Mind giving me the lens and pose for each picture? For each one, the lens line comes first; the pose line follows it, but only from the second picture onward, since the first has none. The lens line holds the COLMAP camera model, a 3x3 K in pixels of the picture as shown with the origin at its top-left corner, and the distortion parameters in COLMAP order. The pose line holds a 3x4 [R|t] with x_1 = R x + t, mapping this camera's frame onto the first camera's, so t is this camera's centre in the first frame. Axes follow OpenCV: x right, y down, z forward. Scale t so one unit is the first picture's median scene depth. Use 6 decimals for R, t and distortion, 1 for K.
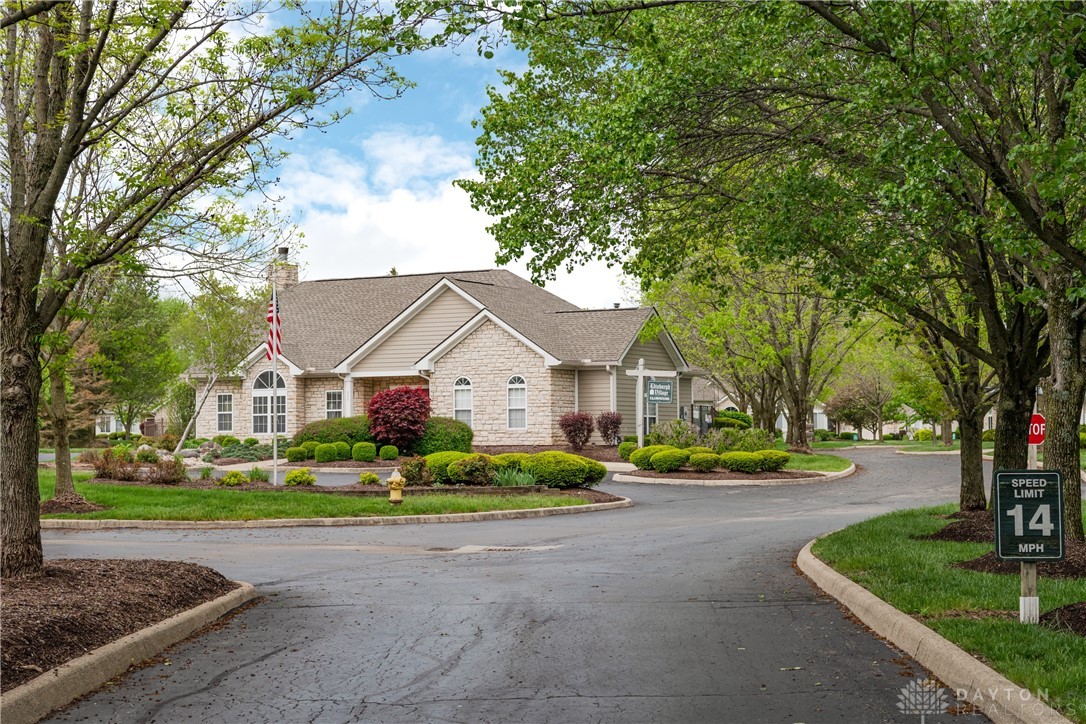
lens RADIAL K [[1862.7, 0, 542.4], [0, 1862.7, 362.8], [0, 0, 1]] dist [-0.007756, 0.000000]
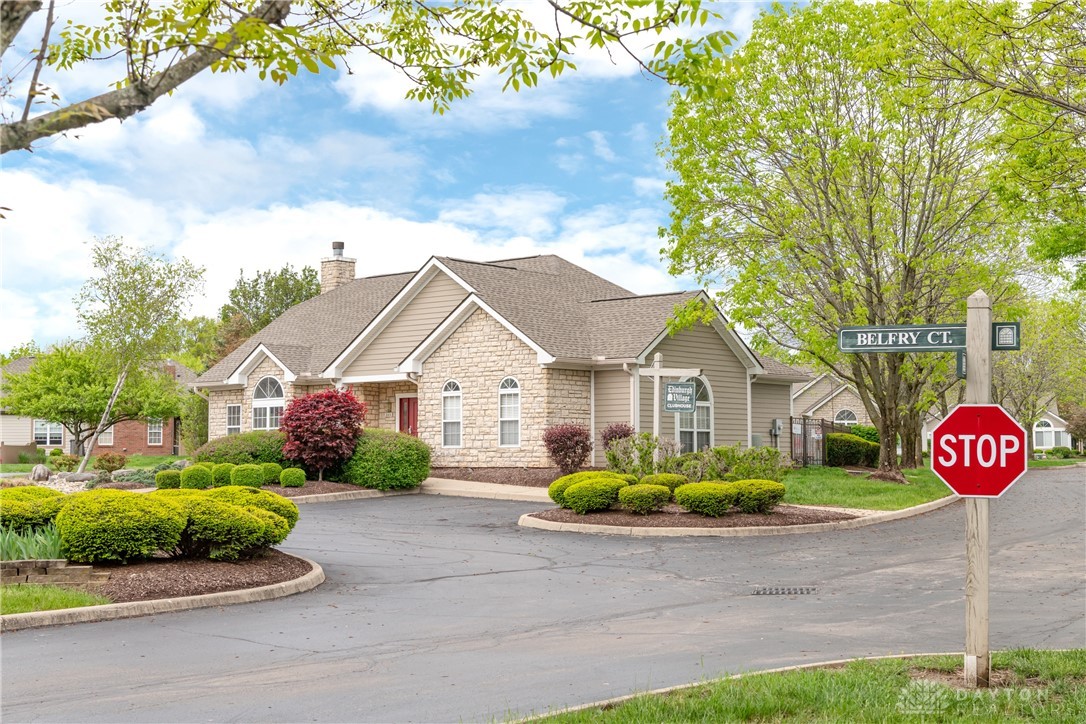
lens RADIAL K [[1532.6, 0, 543.9], [0, 1532.6, 361.7], [0, 0, 1]] dist [-0.001284, 0.000000]
pose [[0.979973, -0.008872, -0.198933, 0.126699], [0.005024, 0.999791, -0.019842, 0.012859], [0.199068, 0.018445, 0.979812, 0.372191]]
